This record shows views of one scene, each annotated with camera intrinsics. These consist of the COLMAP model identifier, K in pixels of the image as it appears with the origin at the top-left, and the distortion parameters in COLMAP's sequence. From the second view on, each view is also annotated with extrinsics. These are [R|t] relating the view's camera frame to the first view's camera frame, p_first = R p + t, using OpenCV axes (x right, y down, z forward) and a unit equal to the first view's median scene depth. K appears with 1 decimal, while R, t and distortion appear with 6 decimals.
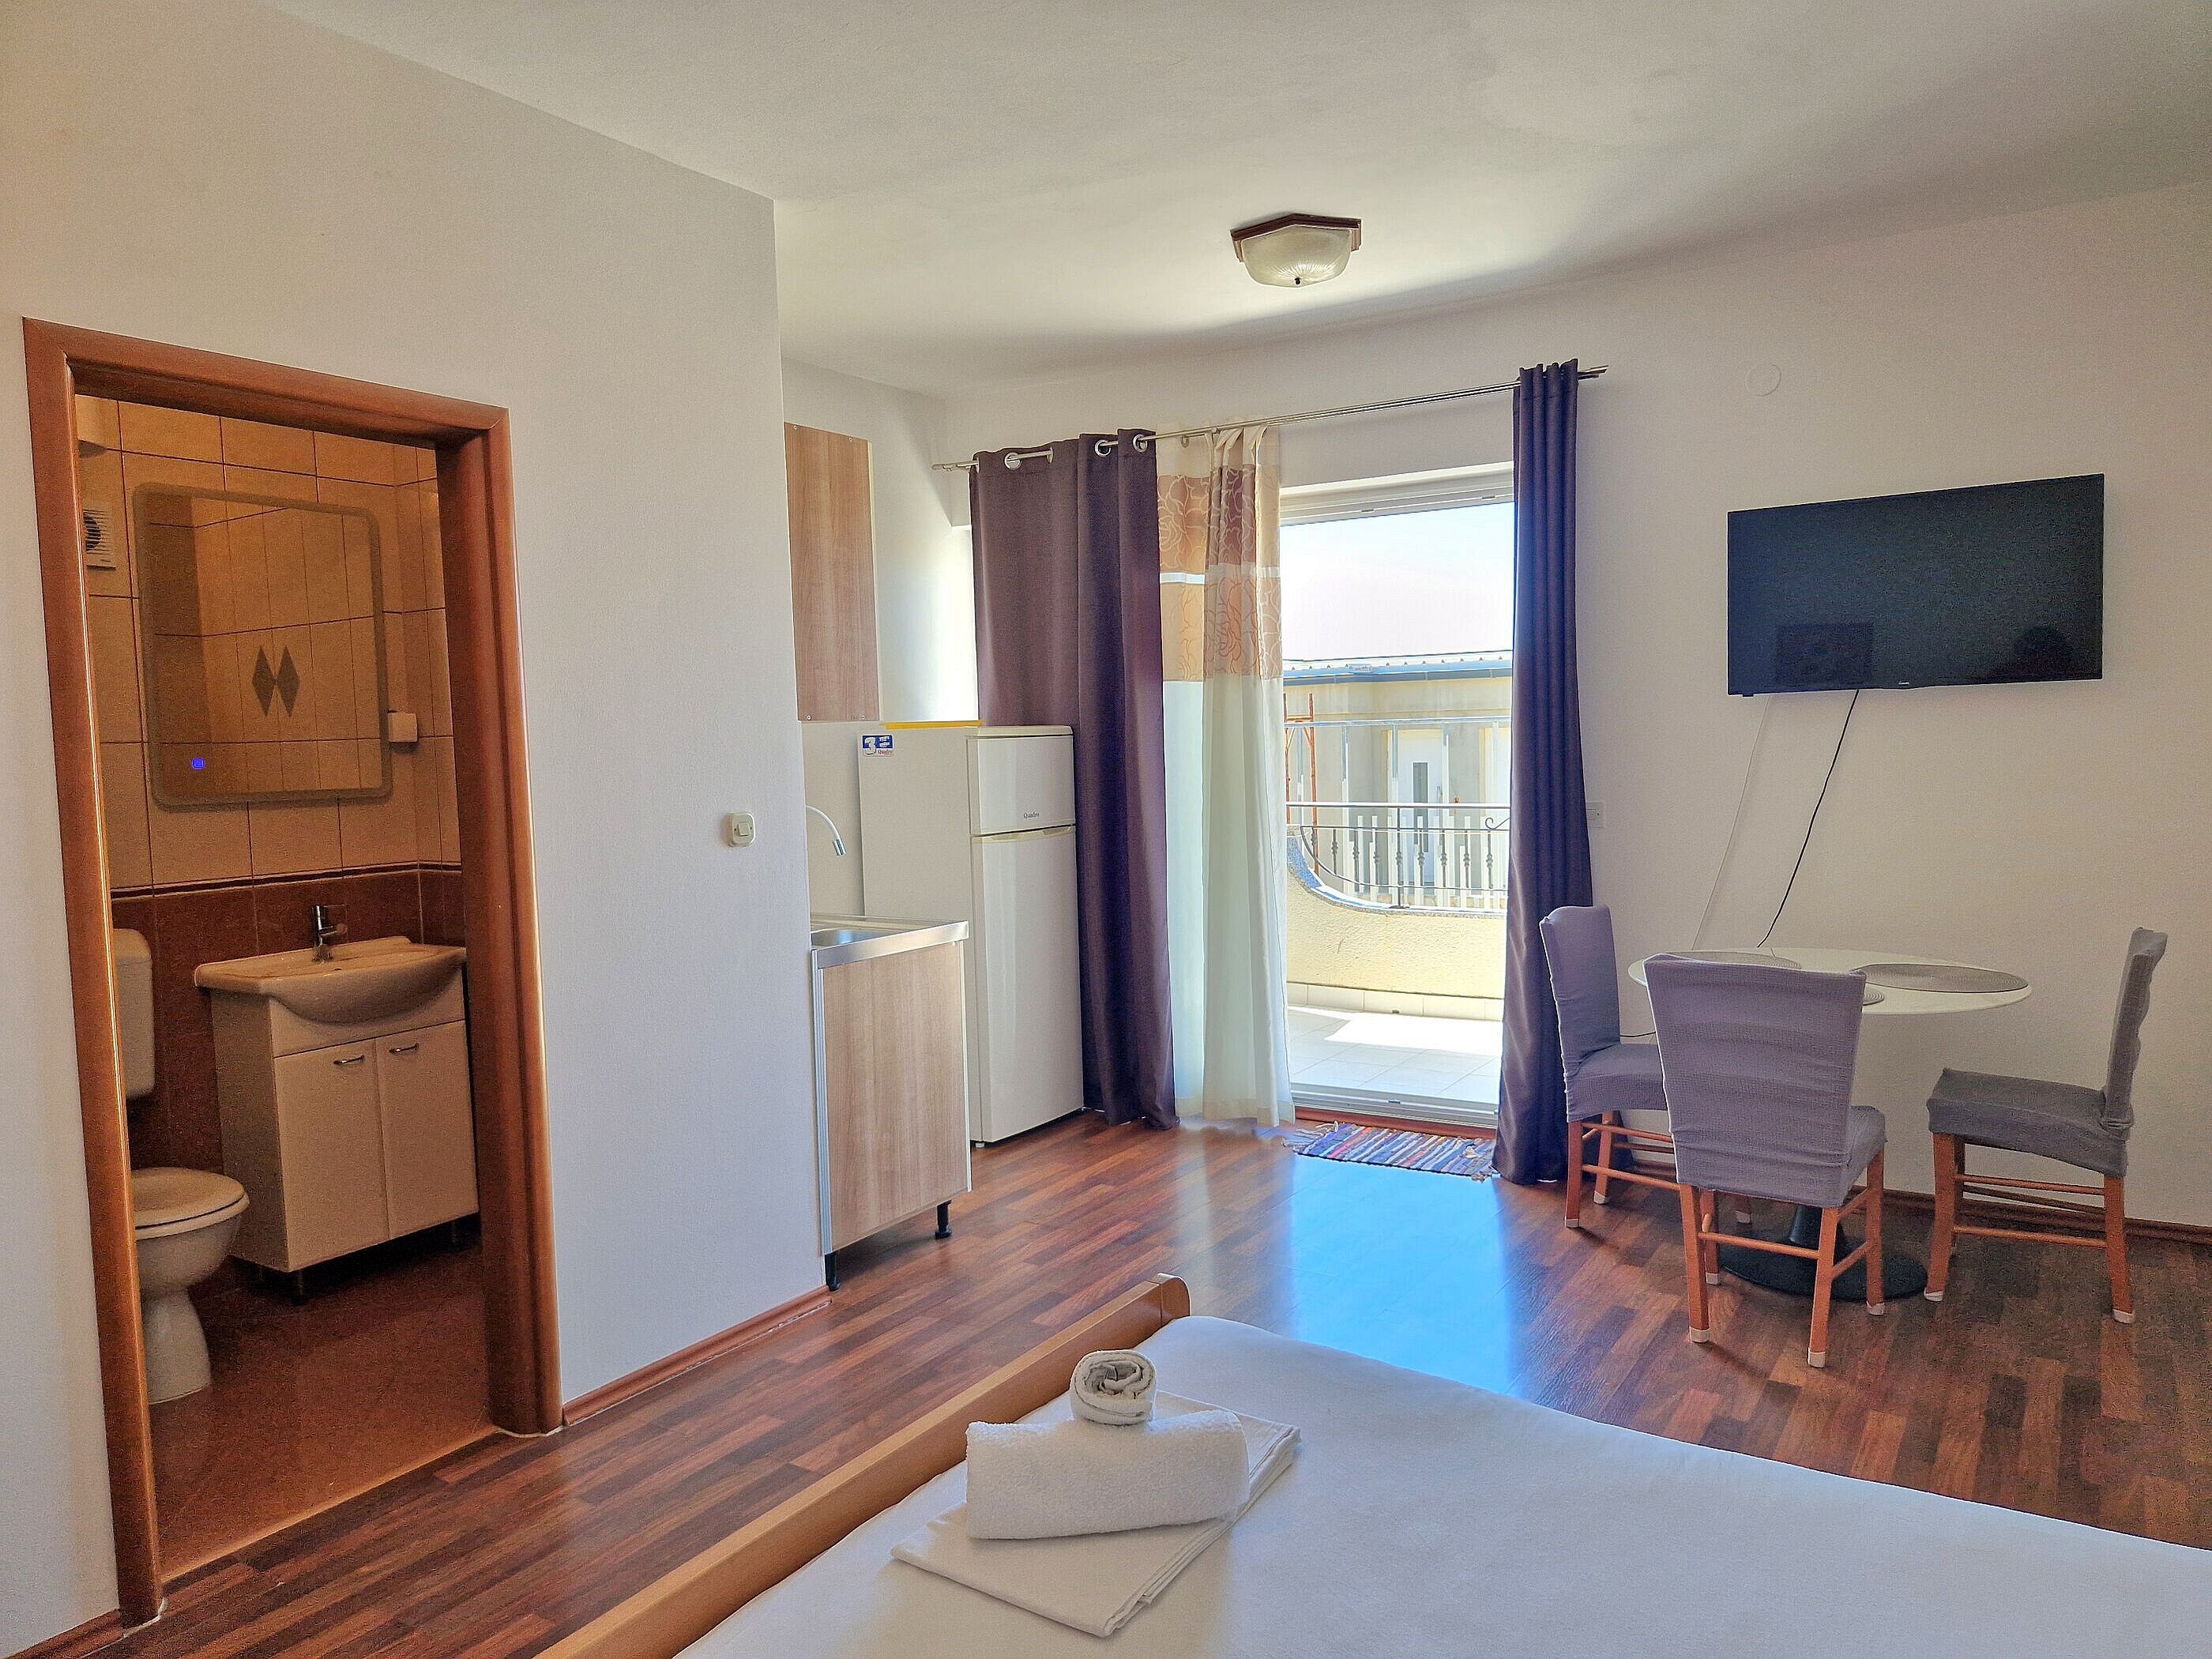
lens RADIAL K [[1466.5, 0, 1106.0], [0, 1466.5, 829.5], [0, 0, 1]] dist [0.059780, -0.000028]
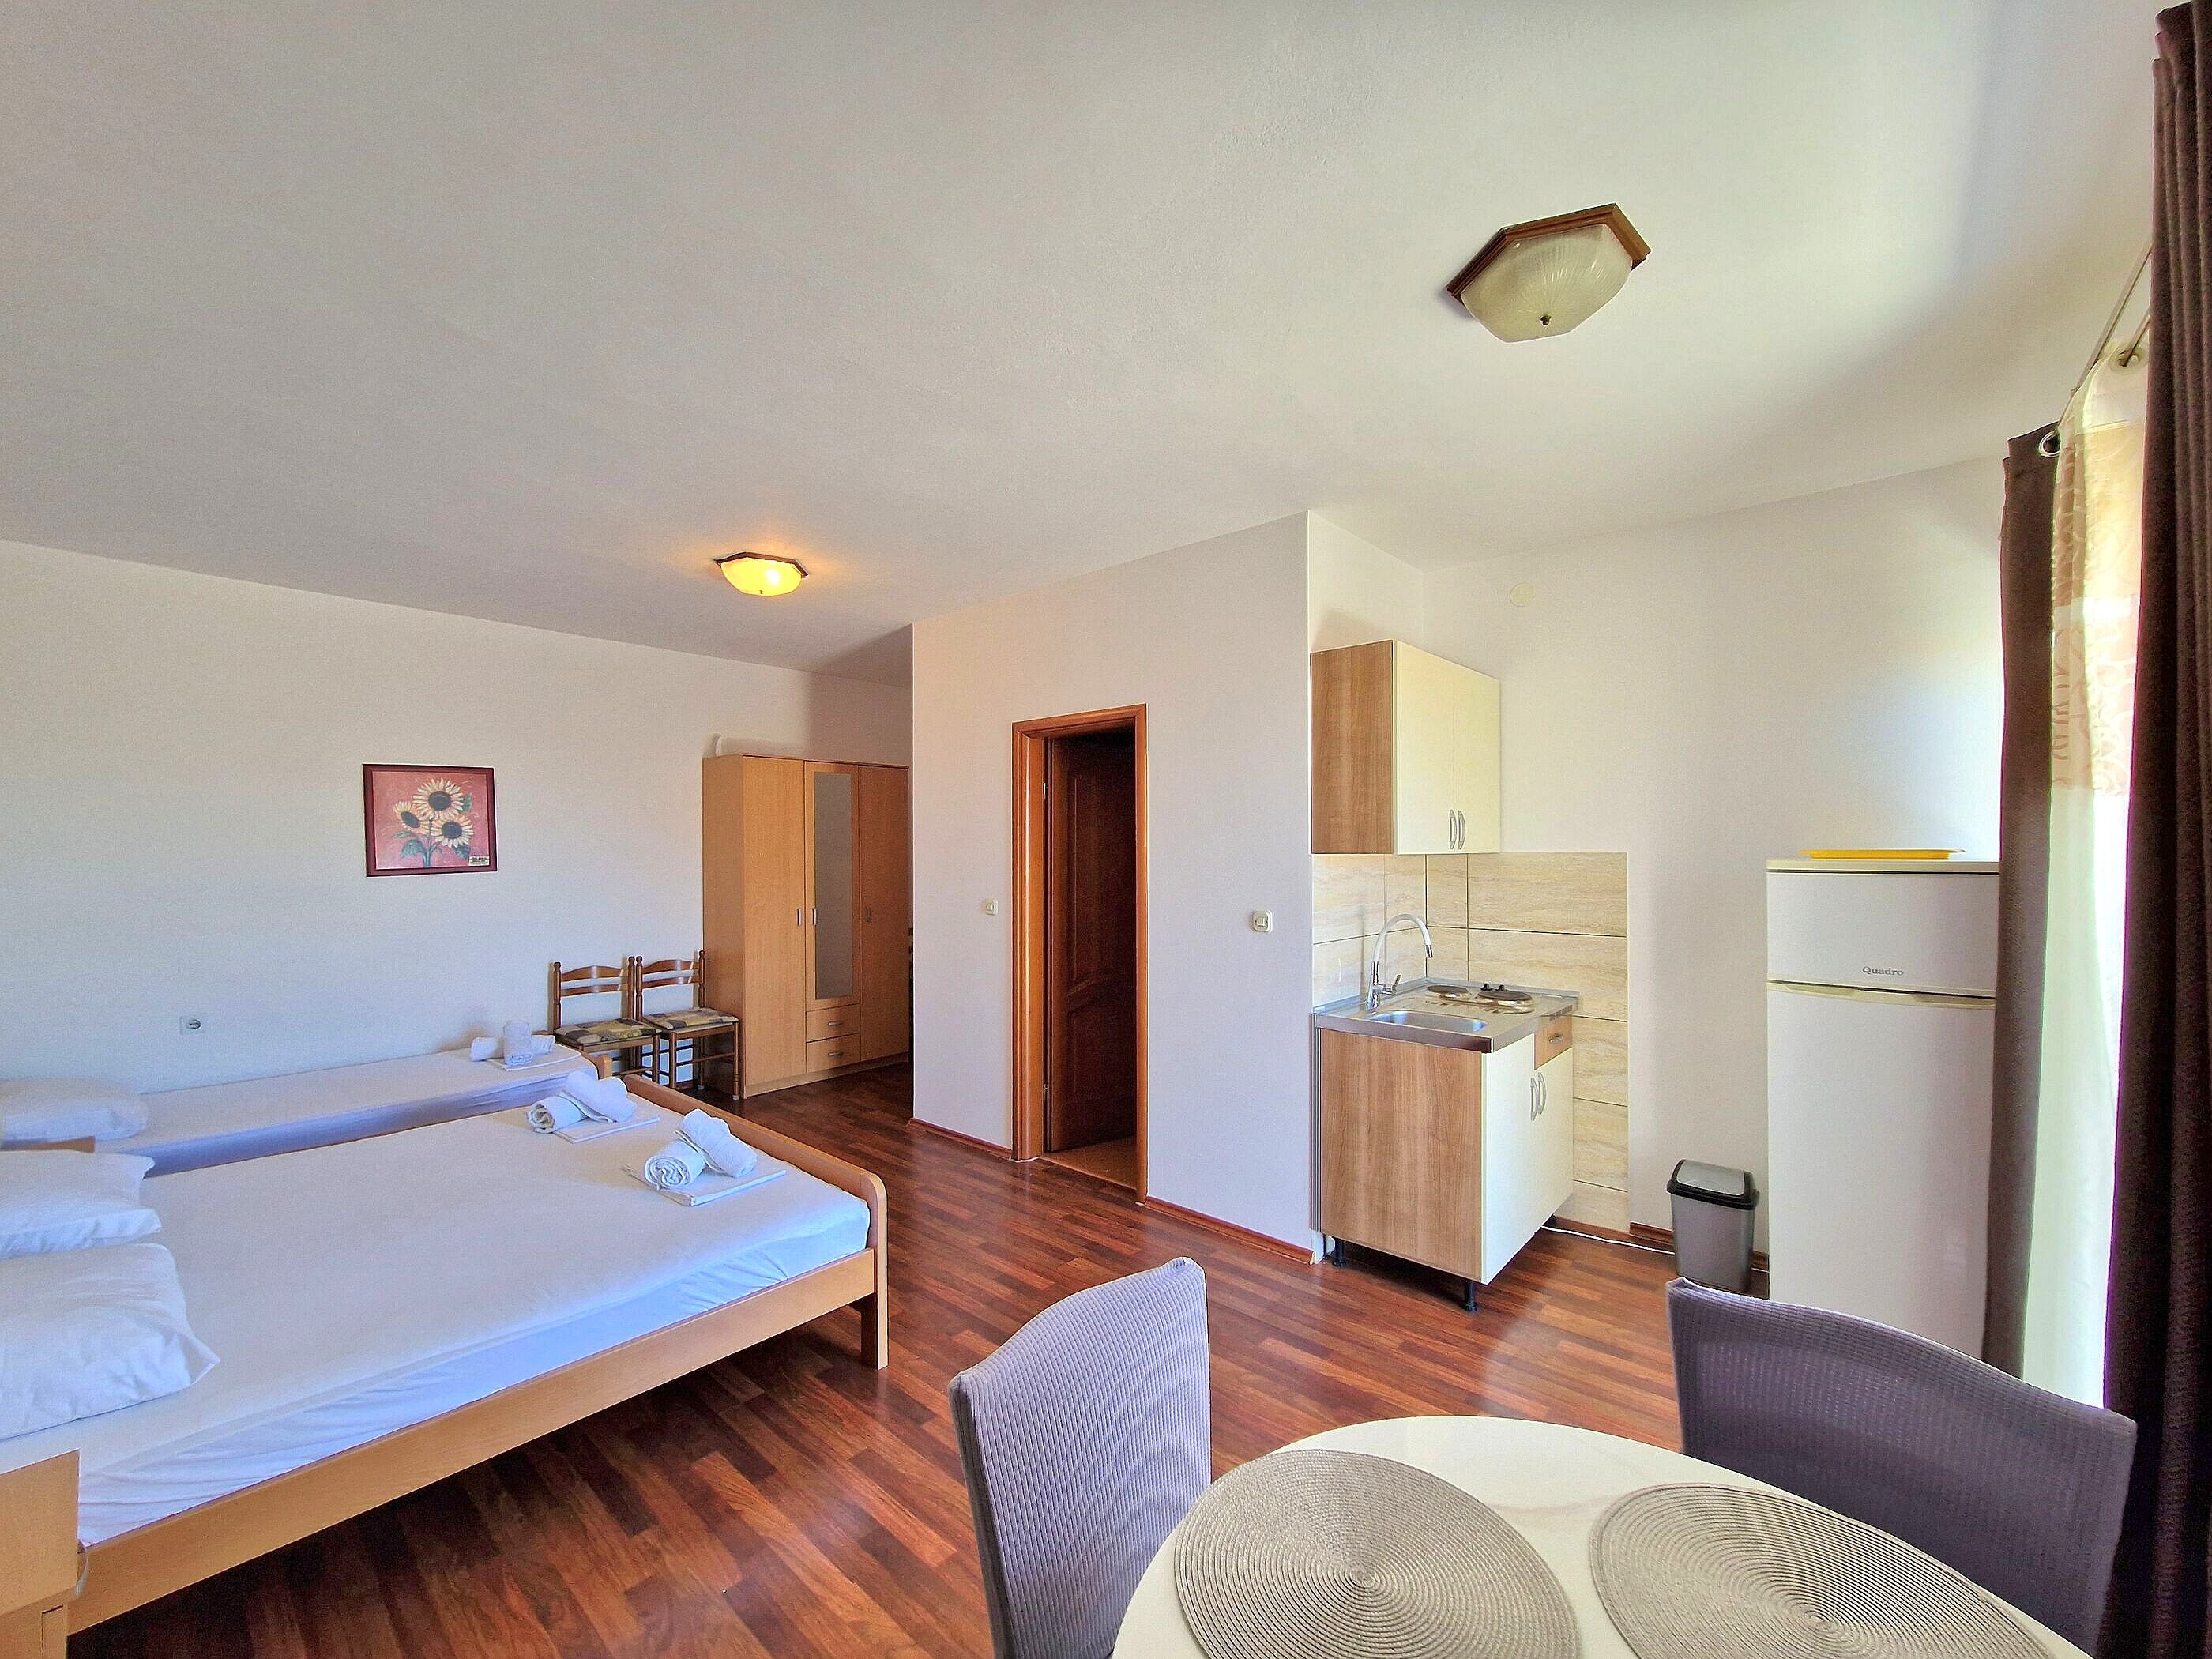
lens RADIAL K [[907.9, 0, 1098.1], [0, 907.9, 842.7], [0, 0, 1]] dist [0.000810, -0.002690]
pose [[-0.145508, 0.019374, -0.989167, 0.689835], [-0.059818, 0.997807, 0.028342, -0.094793], [0.987547, 0.063294, -0.144030, 0.891194]]
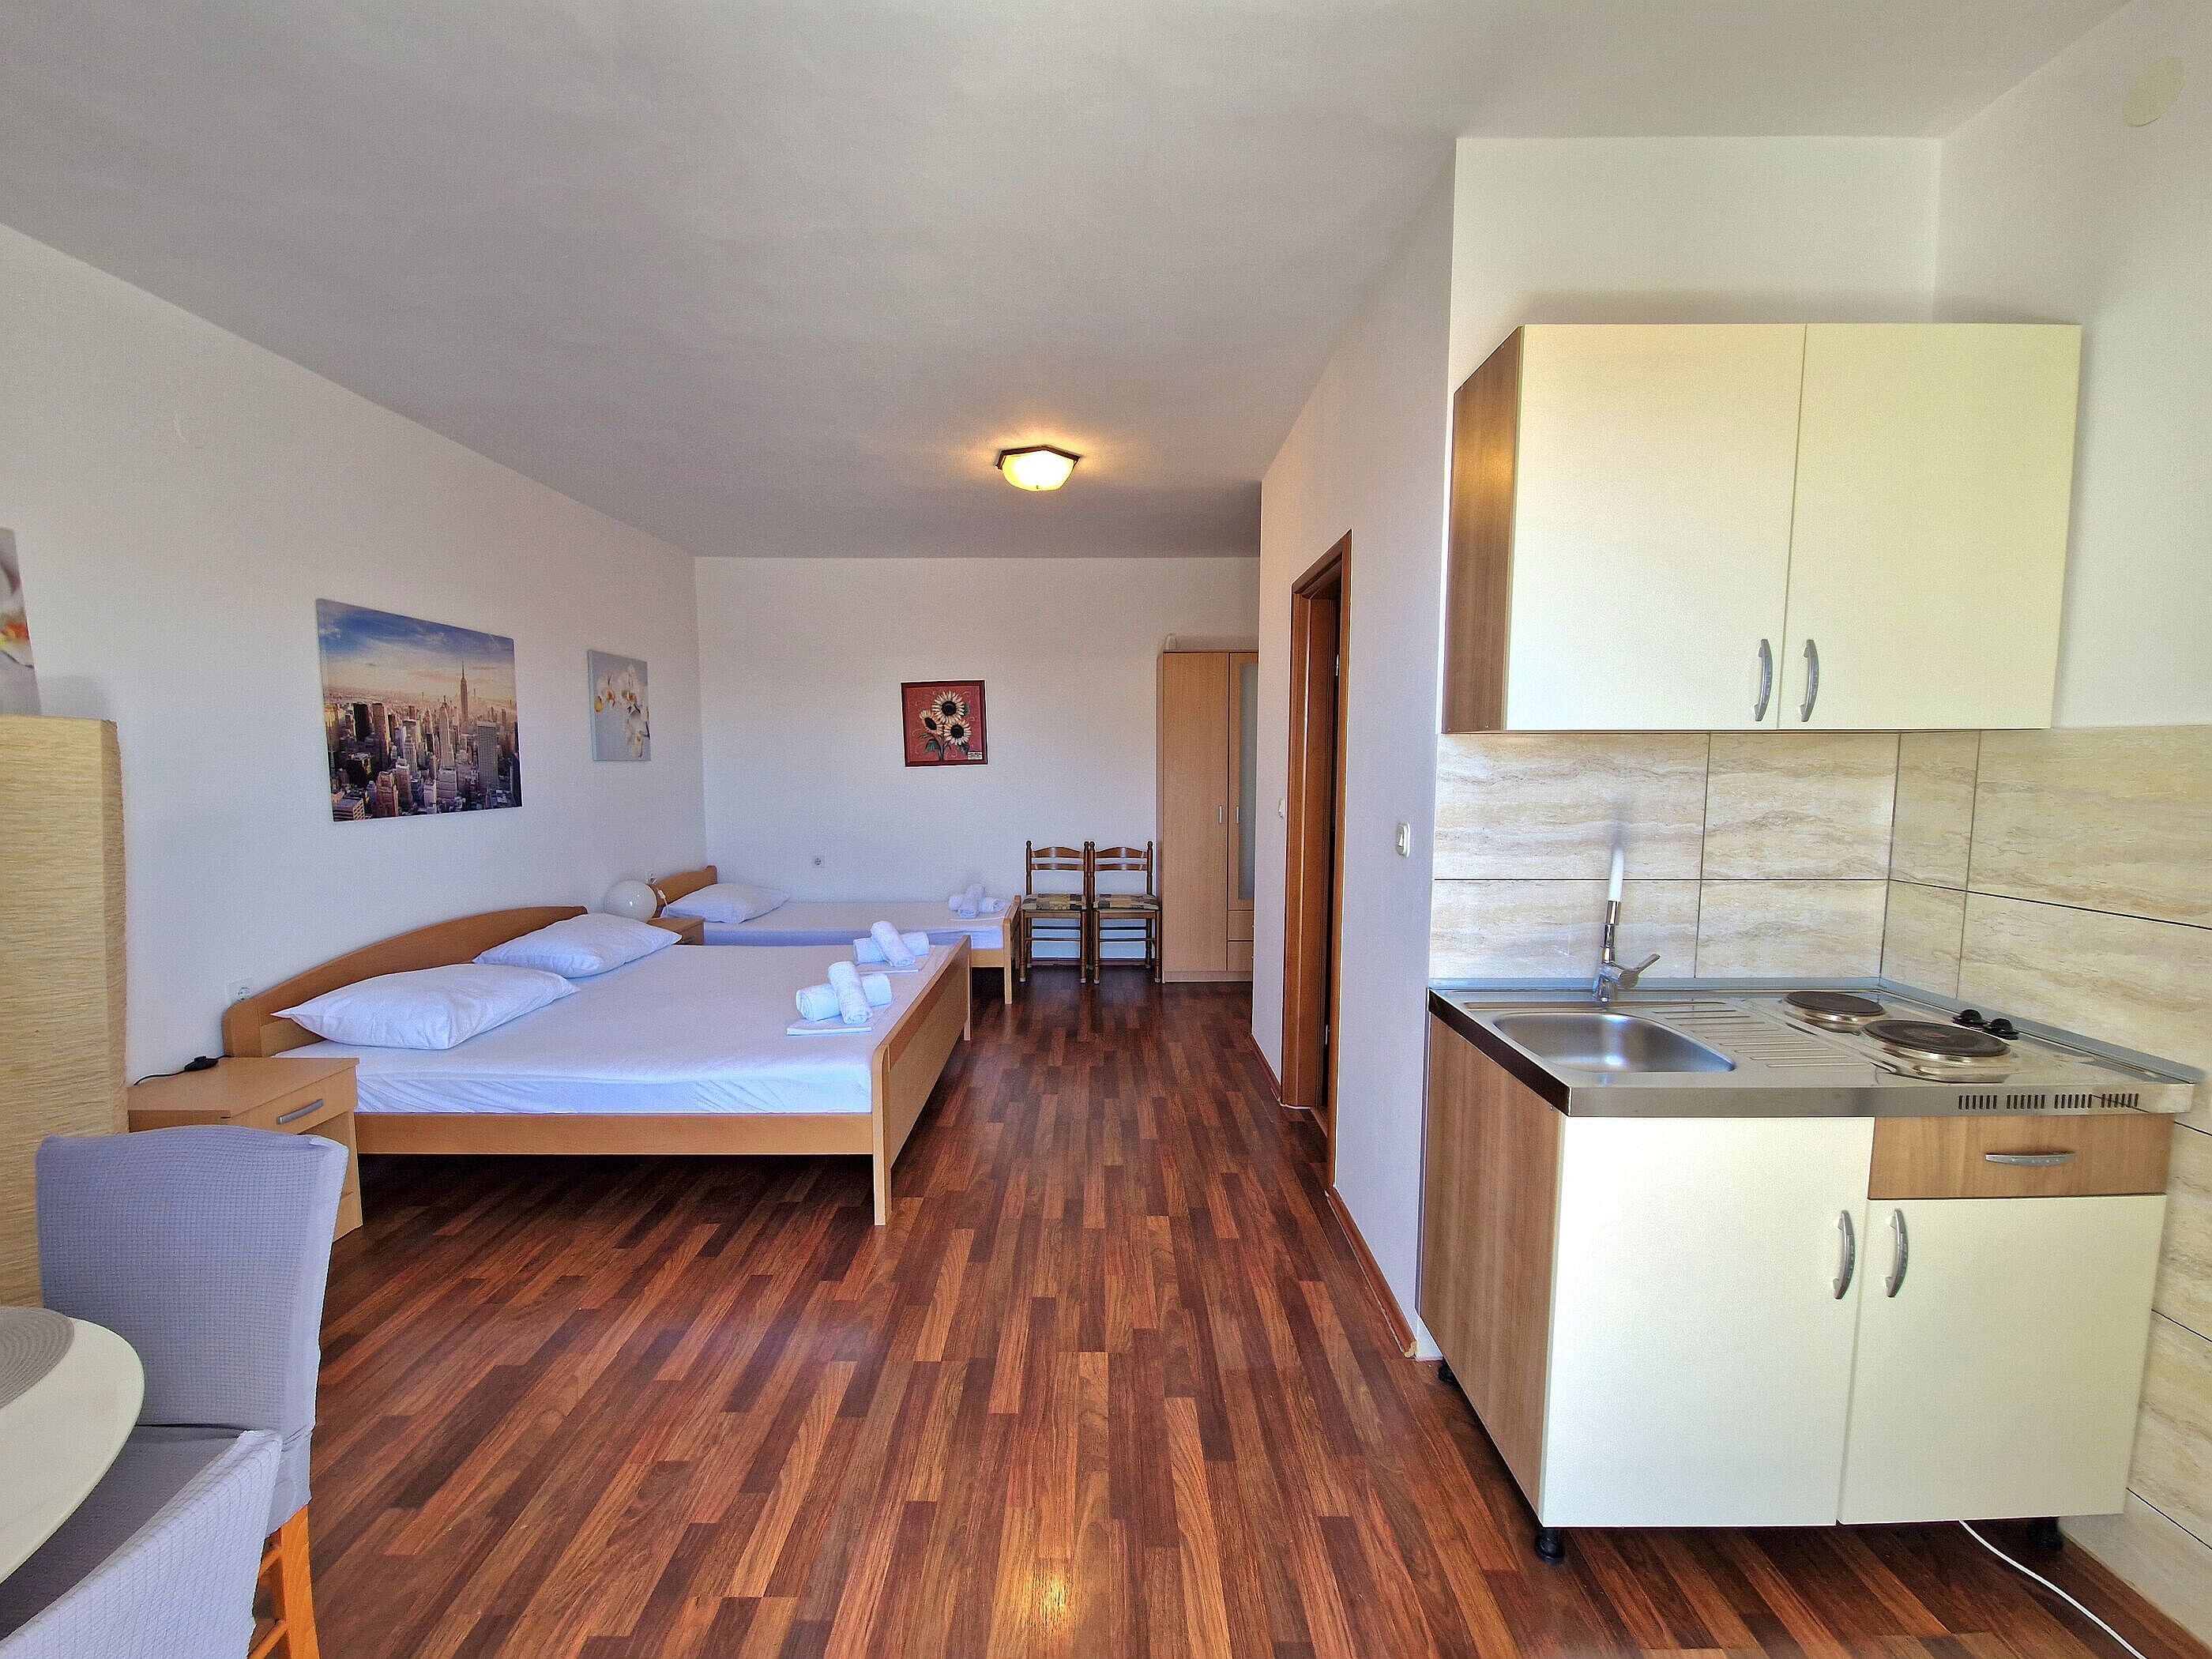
lens RADIAL K [[910.0, 0, 1092.6], [0, 910.0, 842.1], [0, 0, 1]] dist [0.002058, -0.004996]
pose [[-0.838135, 0.075405, -0.540225, 0.266477], [-0.014547, 0.986956, 0.160329, -0.091474], [0.545269, 0.142236, -0.826106, 1.310884]]
